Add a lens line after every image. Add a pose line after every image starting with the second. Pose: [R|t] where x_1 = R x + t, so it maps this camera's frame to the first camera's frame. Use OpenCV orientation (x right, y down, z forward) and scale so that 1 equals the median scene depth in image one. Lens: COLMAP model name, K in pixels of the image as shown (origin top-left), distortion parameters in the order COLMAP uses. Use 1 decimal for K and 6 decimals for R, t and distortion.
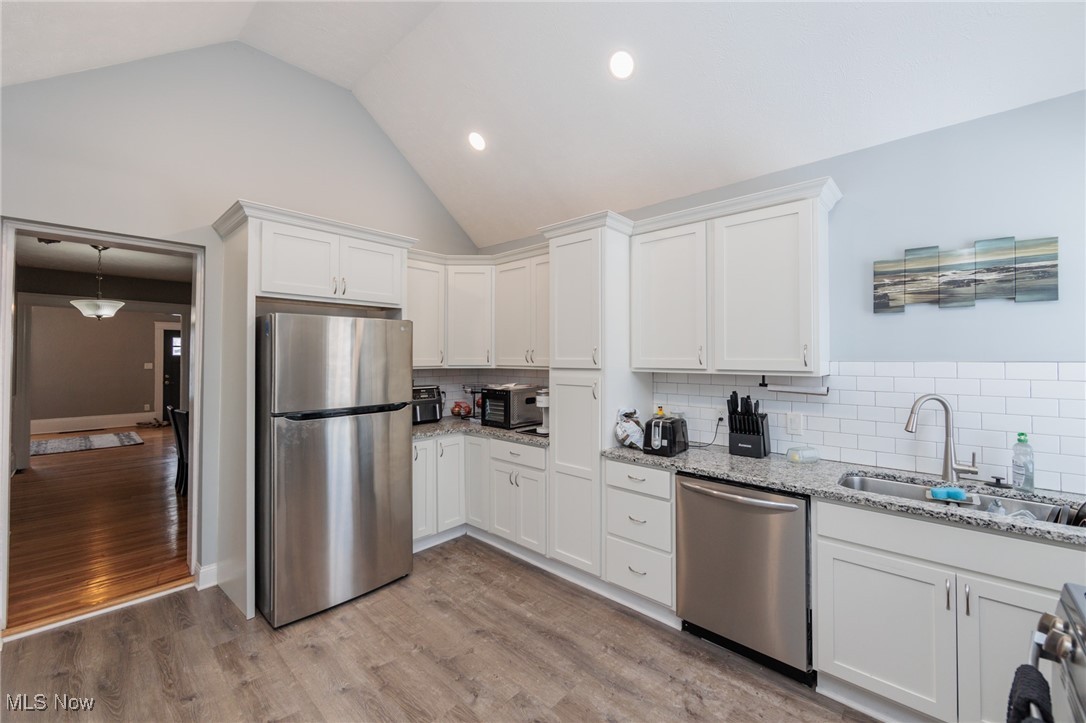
lens RADIAL K [[425.4, 0, 543.2], [0, 425.4, 349.7], [0, 0, 1]] dist [-0.001611, -0.000237]
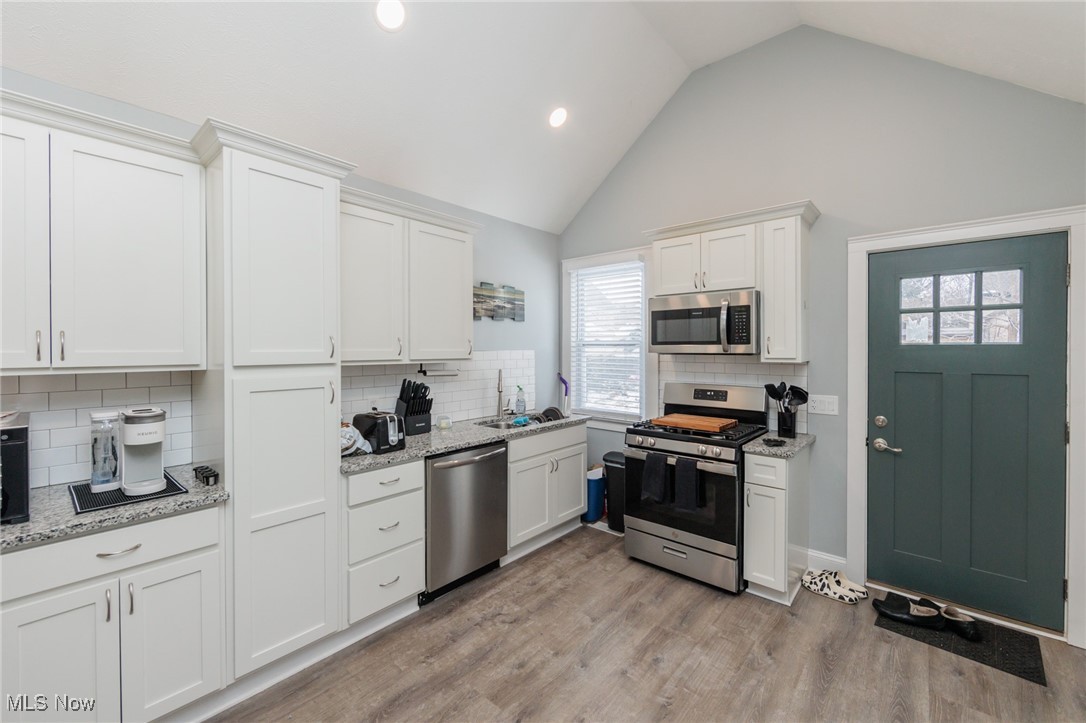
lens RADIAL K [[435.8, 0, 545.3], [0, 435.8, 350.0], [0, 0, 1]] dist [-0.001453, -0.000062]
pose [[-0.021052, -0.003974, 0.999770, -0.779788], [-0.017940, 0.999833, 0.003596, 0.013397], [-0.999617, -0.017860, -0.021119, 0.749637]]
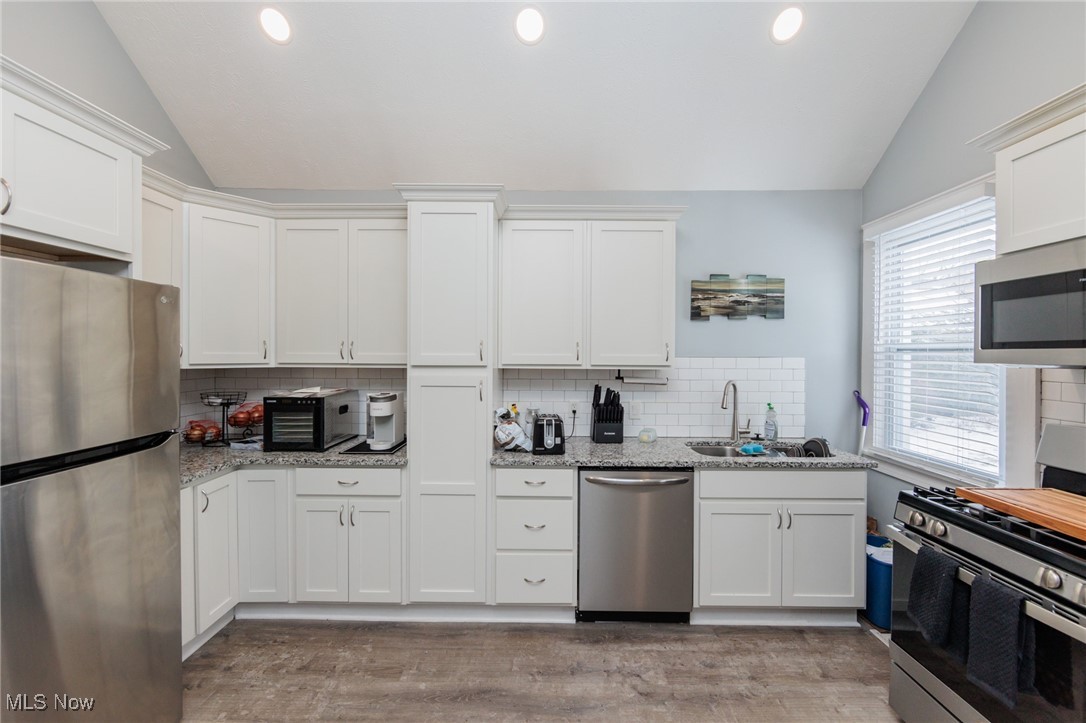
lens RADIAL K [[423.1, 0, 542.9], [0, 423.1, 356.0], [0, 0, 1]] dist [-0.002717, 0.000059]
pose [[0.747145, 0.000500, 0.664660, -0.417678], [-0.017710, 0.999660, 0.019155, 0.007607], [-0.664425, -0.026083, 0.746900, 0.327762]]
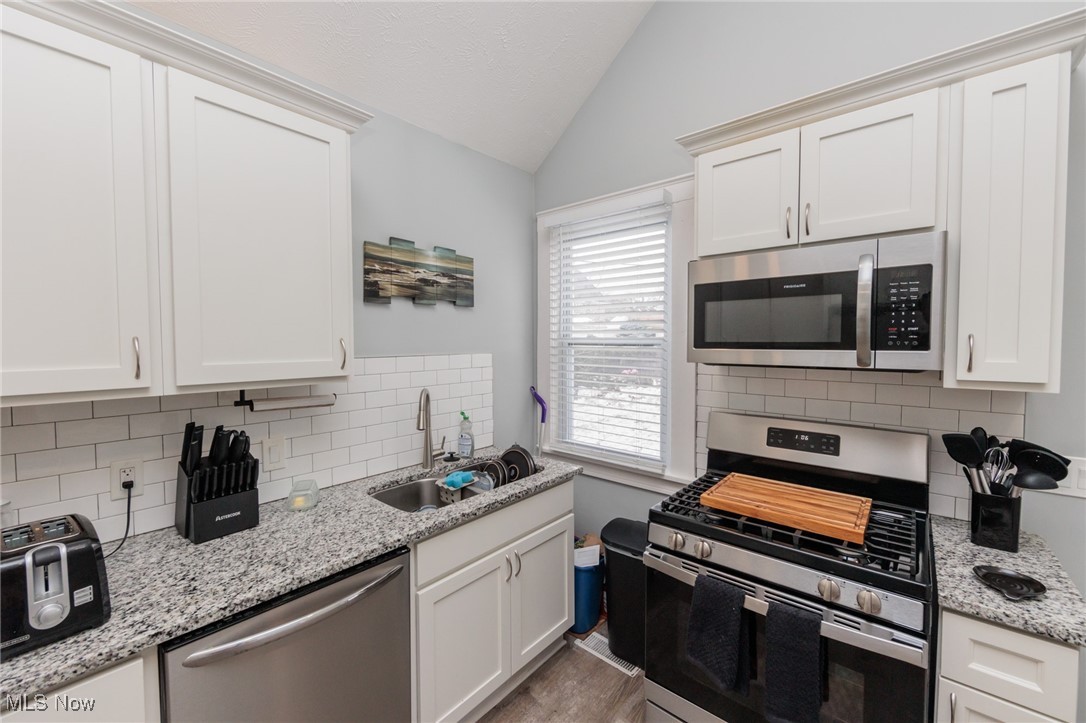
lens RADIAL K [[429.5, 0, 540.2], [0, 429.5, 357.3], [0, 0, 1]] dist [-0.002065, -0.000170]
pose [[-0.028720, -0.038651, 0.998840, -0.101844], [-0.016986, 0.999127, 0.038174, -0.012541], [-0.999443, -0.015870, -0.029351, 0.663065]]
